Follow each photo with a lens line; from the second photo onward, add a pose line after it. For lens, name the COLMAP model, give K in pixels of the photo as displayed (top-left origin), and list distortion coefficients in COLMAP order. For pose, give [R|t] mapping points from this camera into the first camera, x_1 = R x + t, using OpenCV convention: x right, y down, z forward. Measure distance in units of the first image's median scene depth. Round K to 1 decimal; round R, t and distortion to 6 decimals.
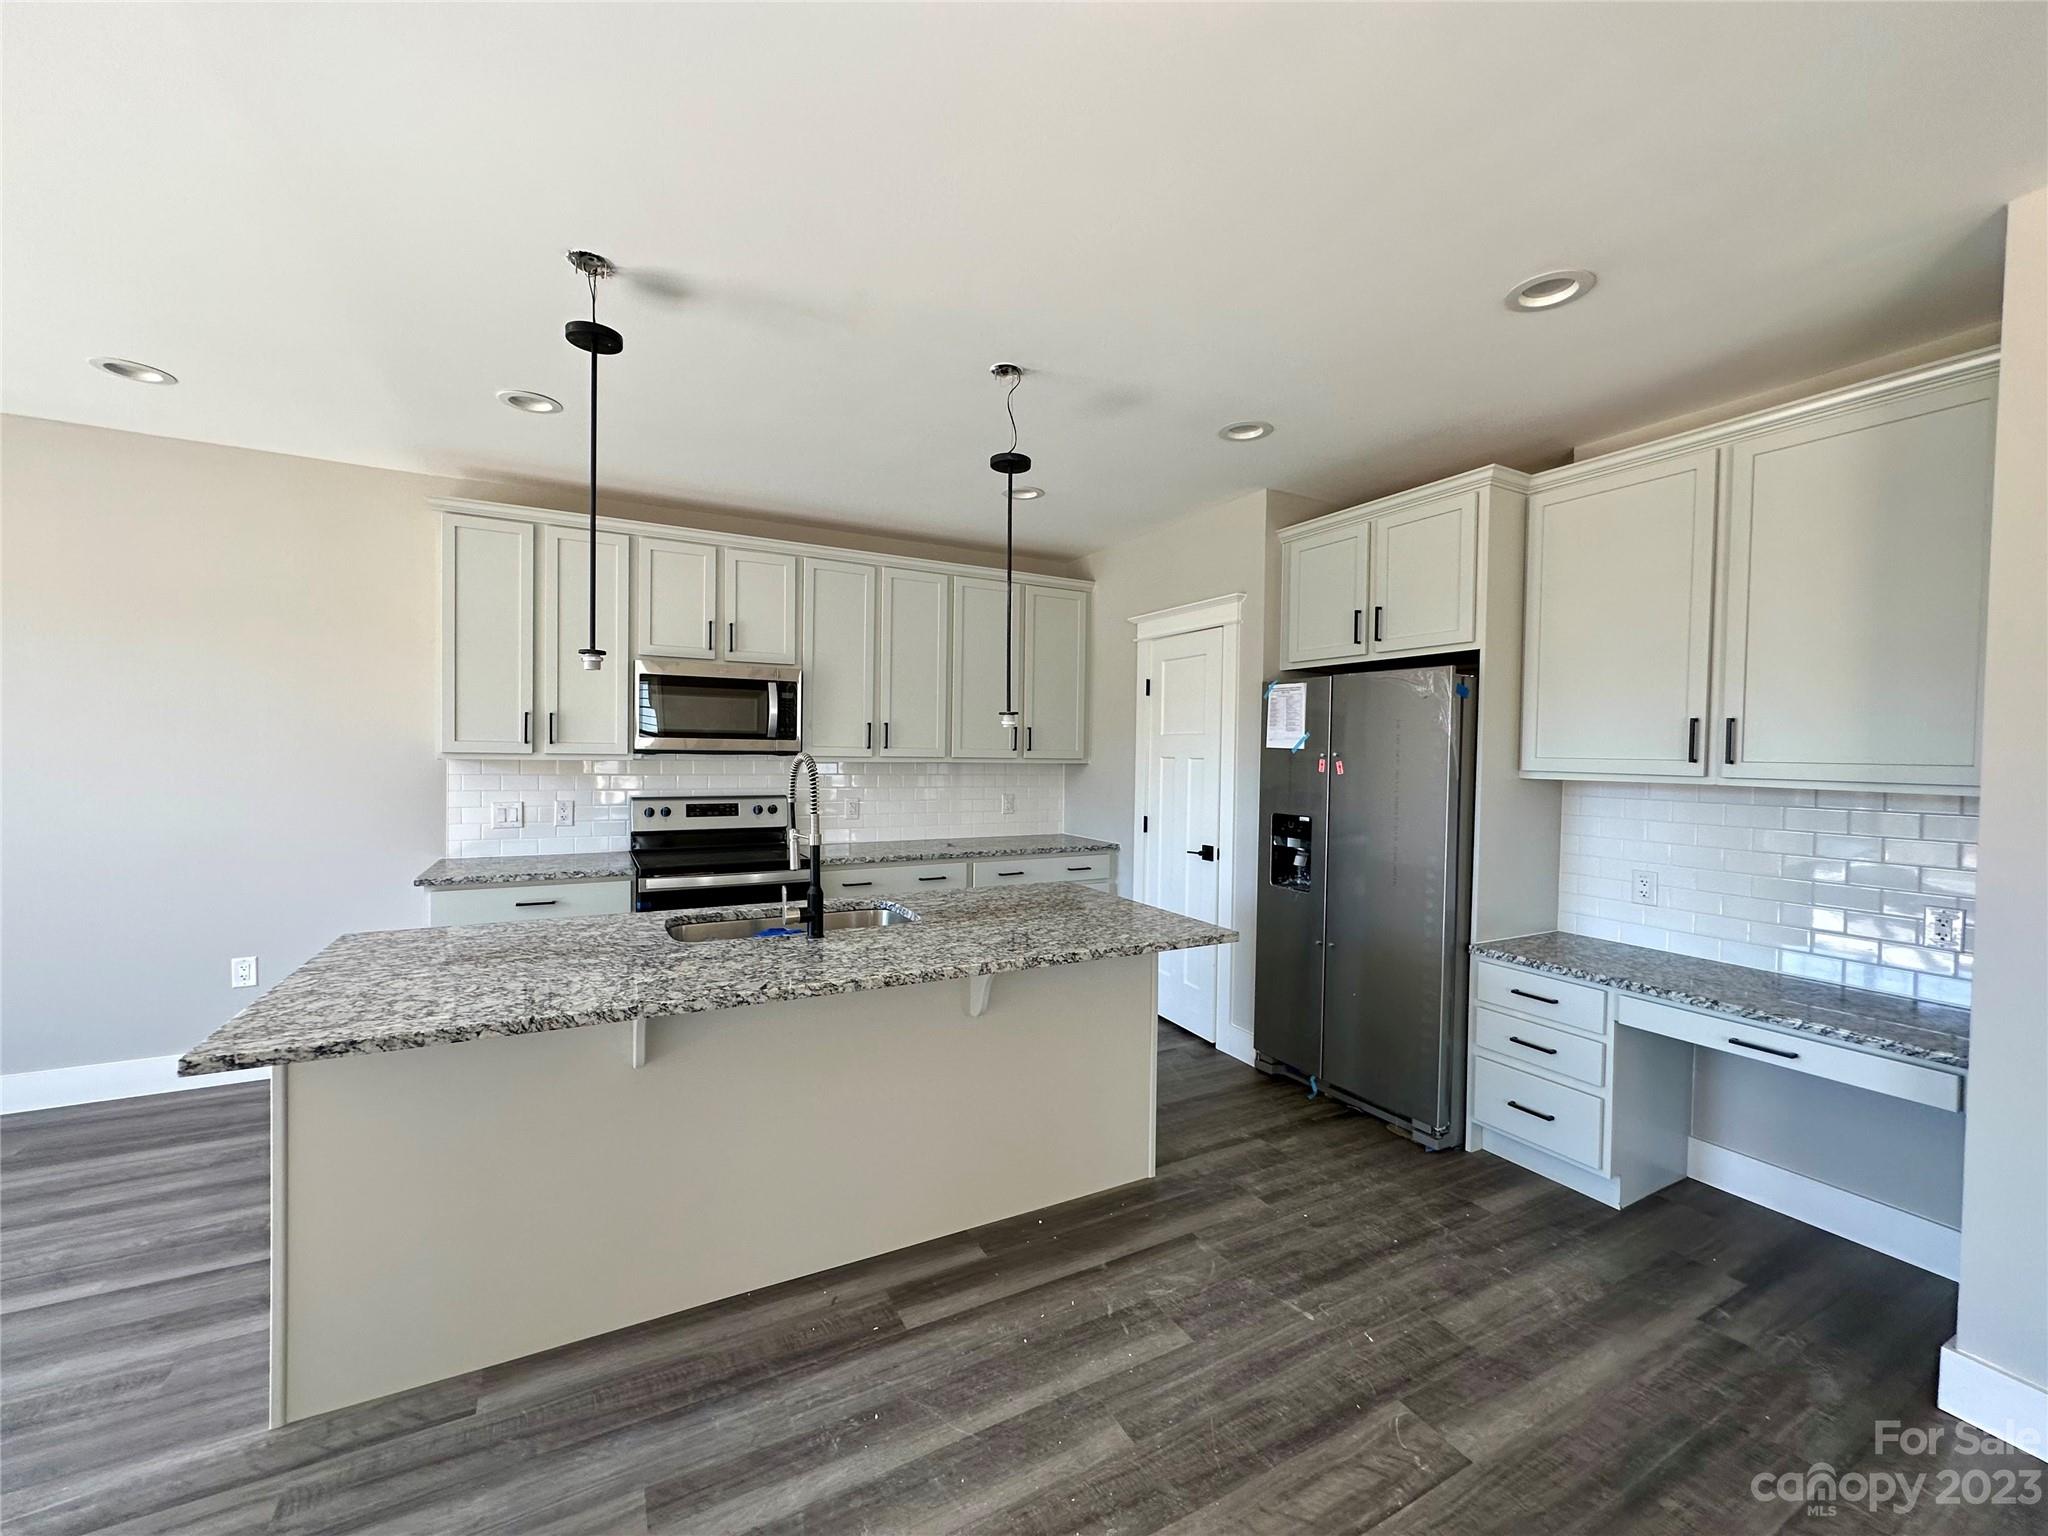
lens RADIAL K [[817.8, 0, 1024.0], [0, 817.8, 768.0], [0, 0, 1]] dist [-0.001938, 0.000705]
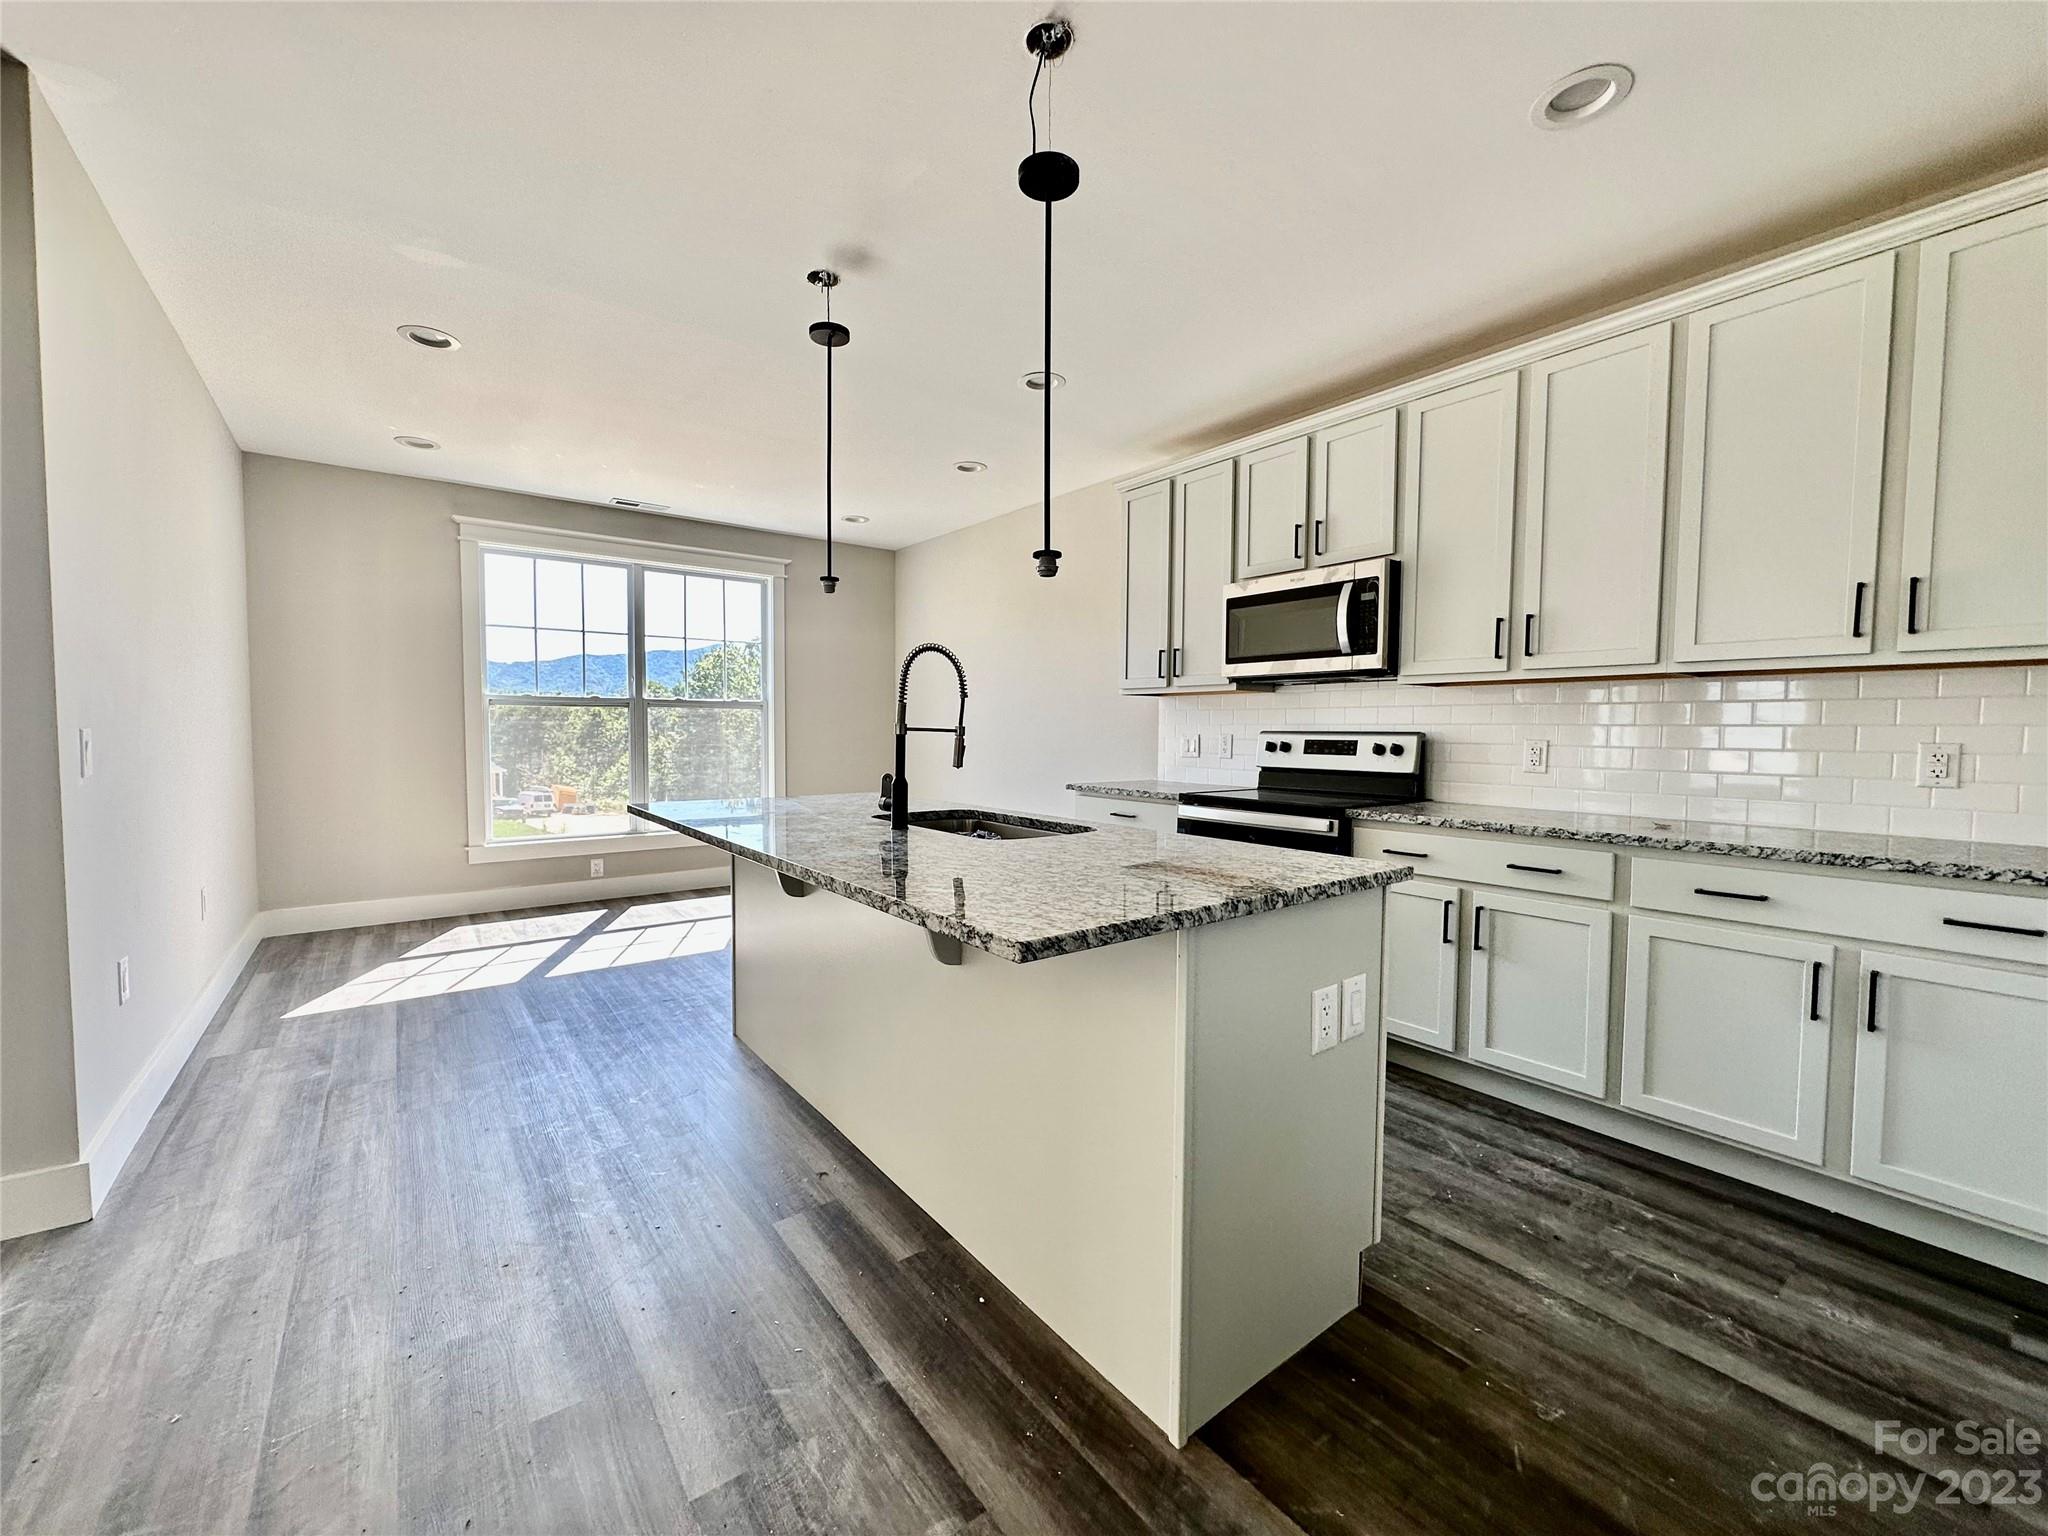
lens RADIAL K [[817.8, 0, 1024.0], [0, 817.8, 768.0], [0, 0, 1]] dist [-0.001938, 0.000705]
pose [[0.161260, 0.034347, -0.986314, 0.497813], [-0.026891, 0.999176, 0.030398, 0.068098], [0.986545, 0.021621, 0.162051, 0.671272]]
